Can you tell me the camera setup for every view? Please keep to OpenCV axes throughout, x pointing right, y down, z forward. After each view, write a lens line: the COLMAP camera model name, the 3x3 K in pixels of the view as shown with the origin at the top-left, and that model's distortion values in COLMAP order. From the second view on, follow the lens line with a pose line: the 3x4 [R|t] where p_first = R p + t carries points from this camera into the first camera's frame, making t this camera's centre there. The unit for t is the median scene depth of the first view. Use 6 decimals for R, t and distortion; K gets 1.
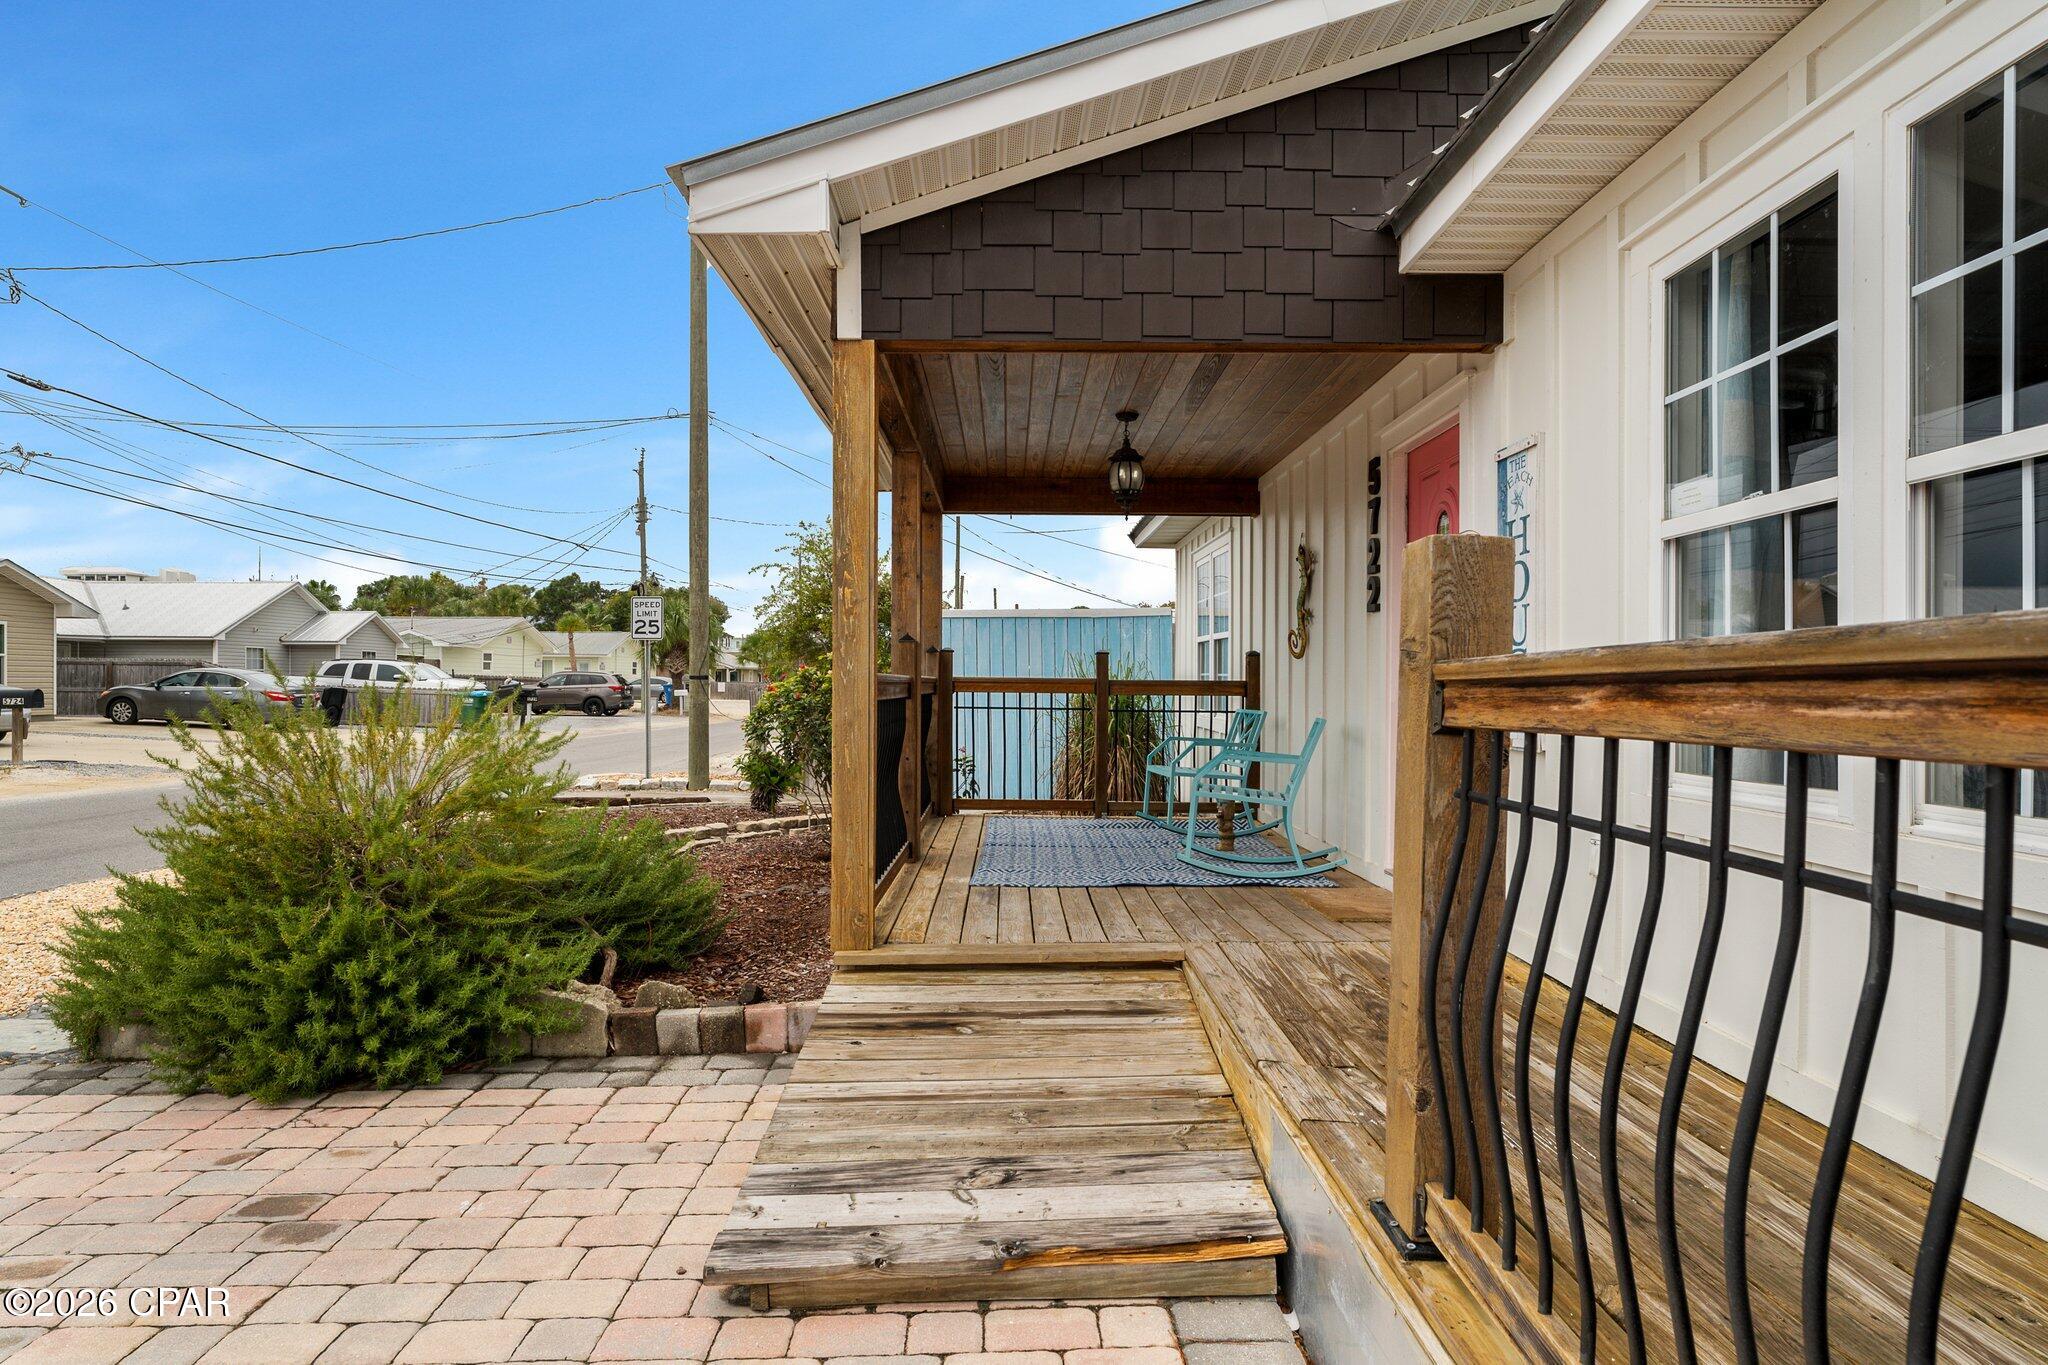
lens RADIAL K [[1147.5, 0, 1024.0], [0, 1147.5, 682.5], [0, 0, 1]] dist [0.003263, -0.000201]
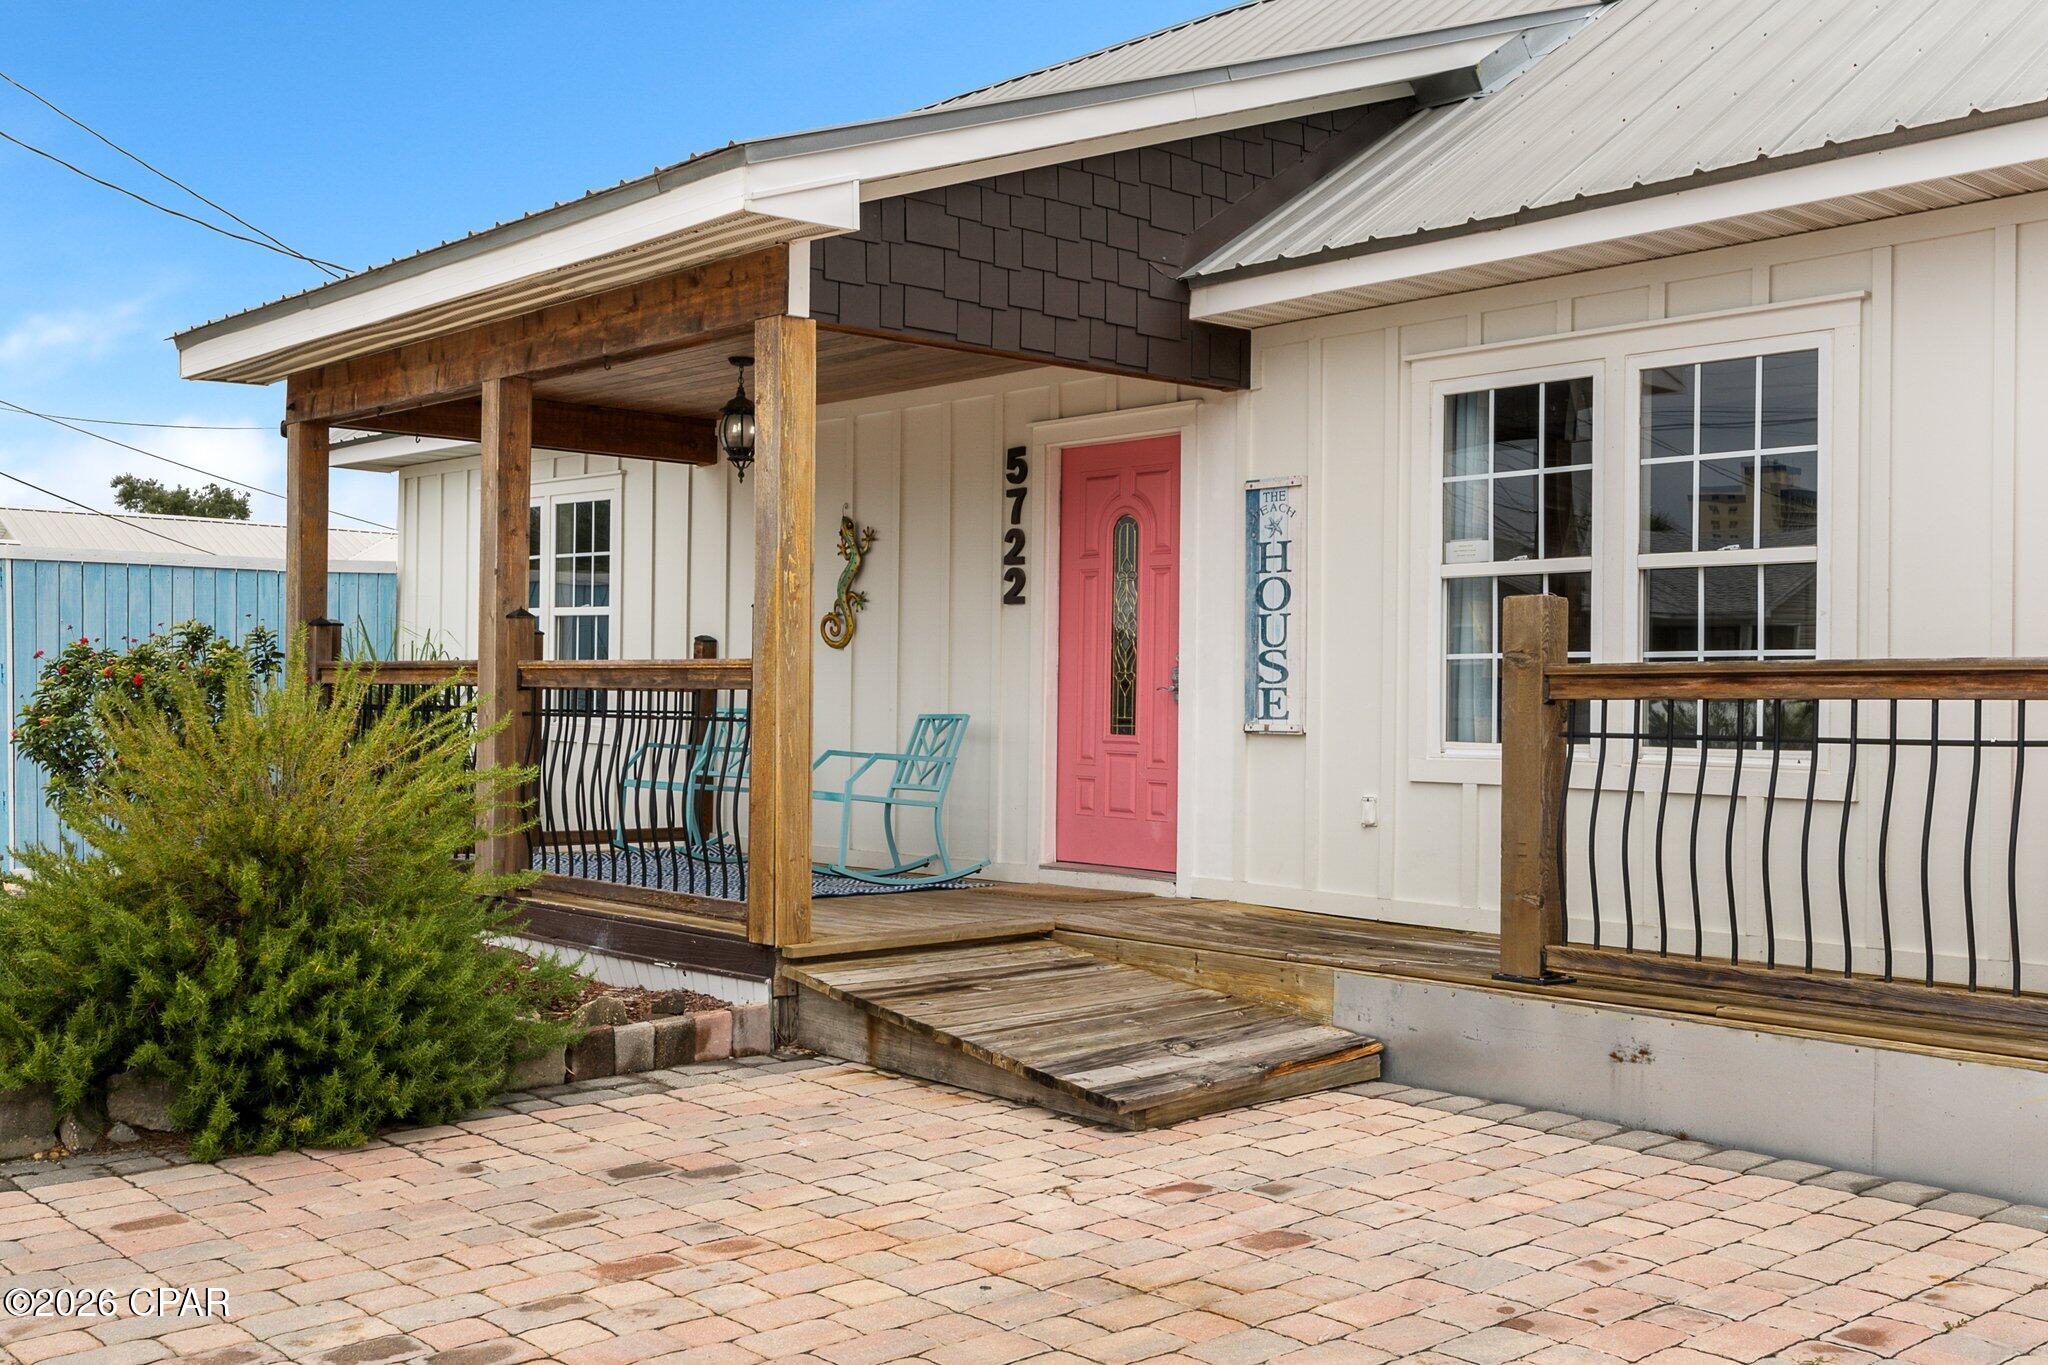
lens RADIAL K [[2040.7, 0, 1024.0], [0, 2040.7, 682.5], [0, 0, 1]] dist [0.011743, 0.006358]
pose [[0.753504, 0.010706, 0.657356, -1.138999], [-0.011384, 0.999930, -0.003236, 0.014419], [-0.657345, -0.005045, 0.753573, -0.430639]]
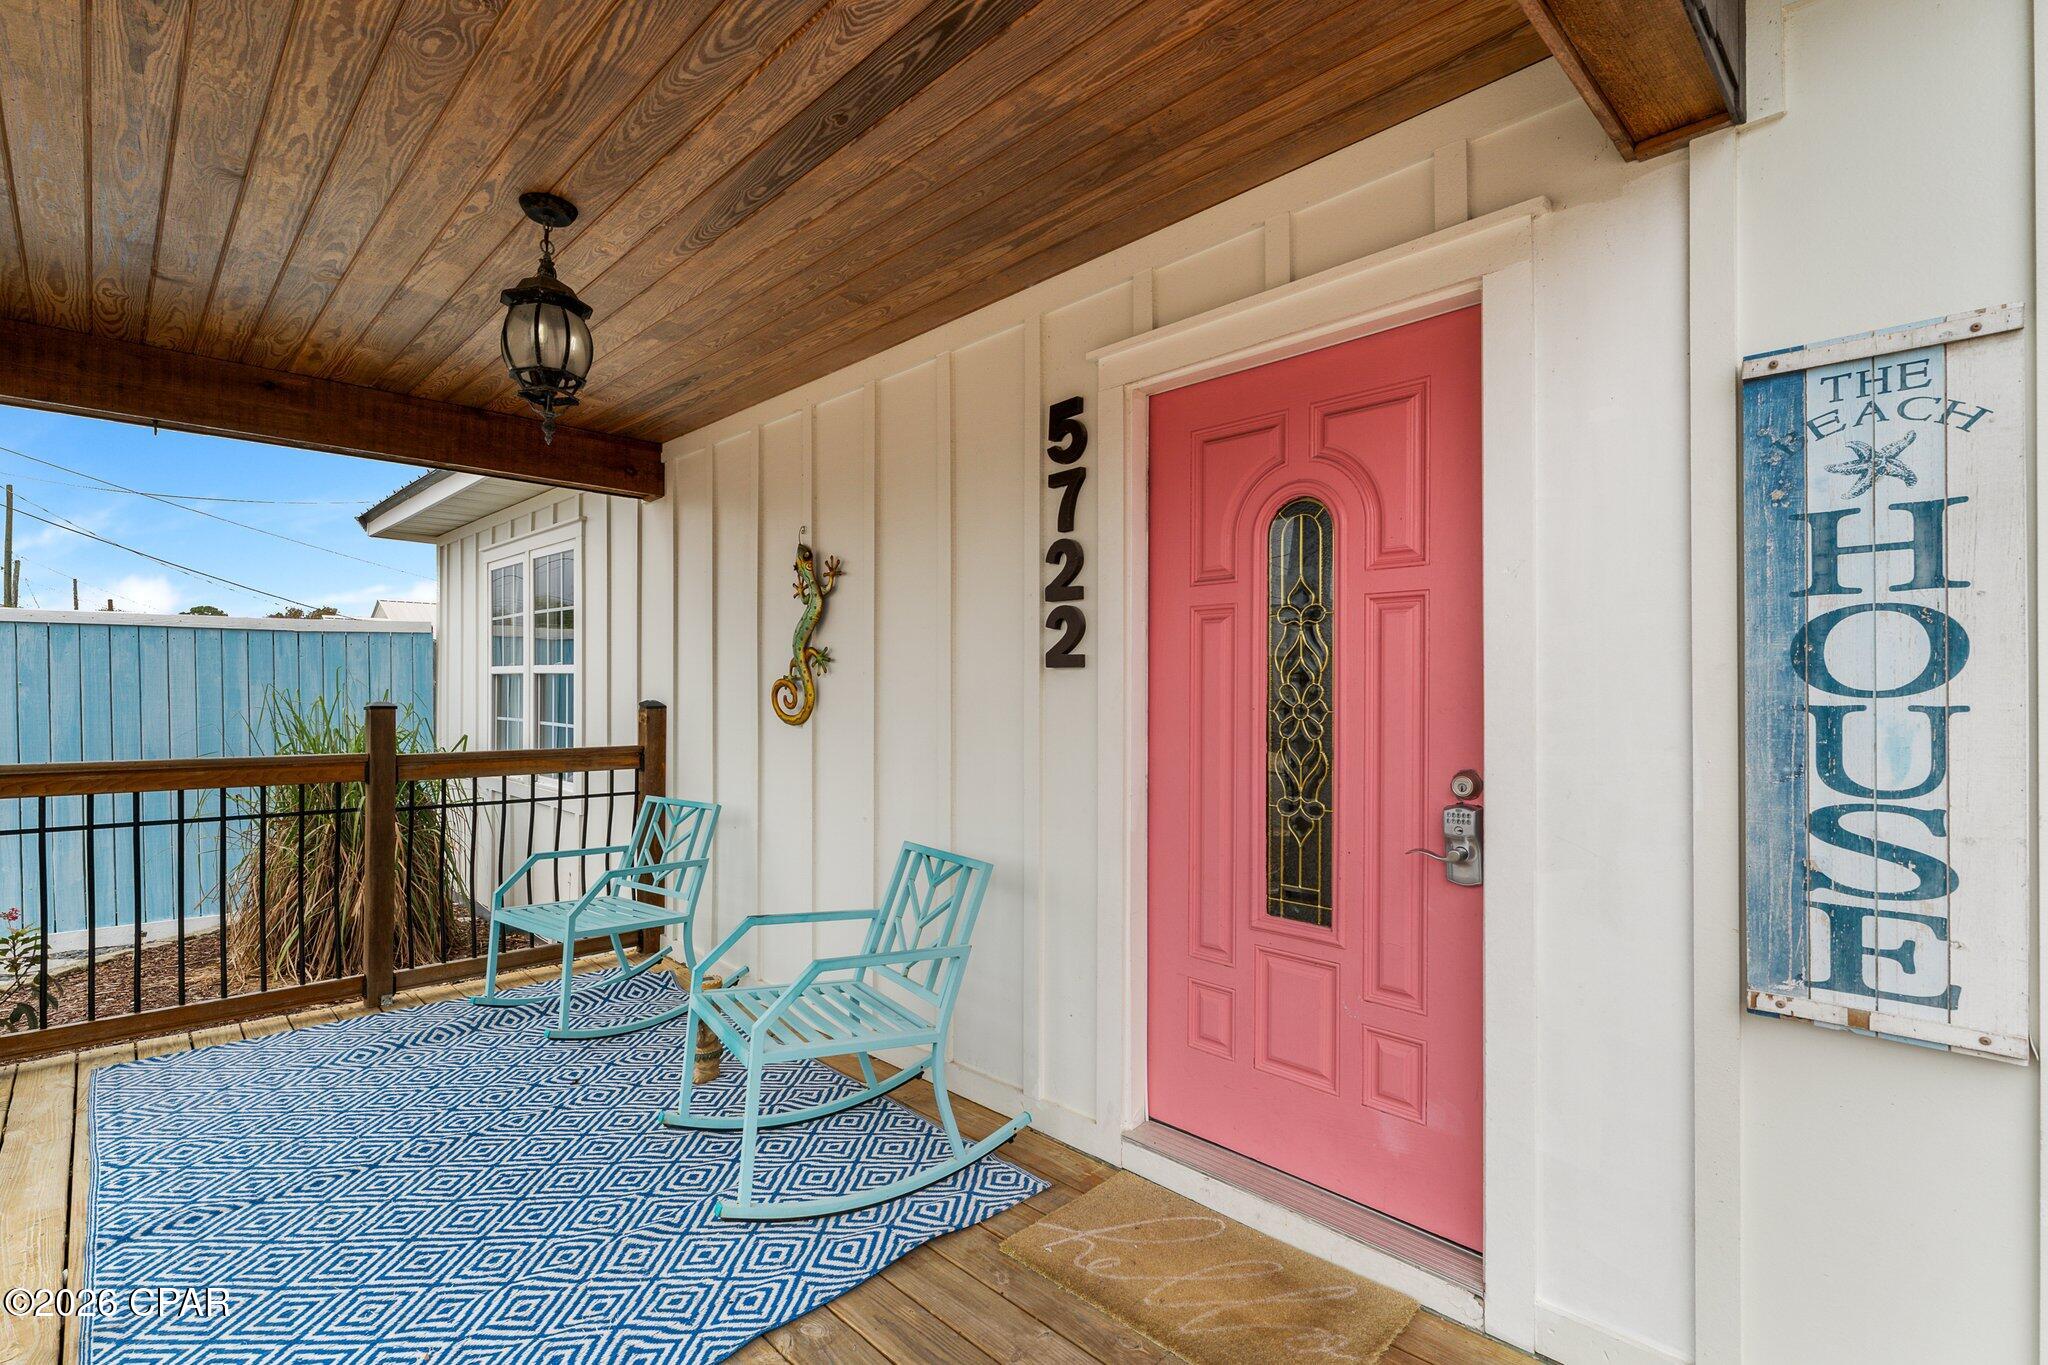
lens RADIAL K [[907.1, 0, 1024.0], [0, 907.1, 682.5], [0, 0, 1]] dist [-0.010460, 0.000280]
pose [[0.707034, 0.004382, 0.707166, -0.039831], [-0.000817, 0.999985, -0.005380, -0.071425], [-0.707180, 0.003226, 0.707027, 0.955464]]
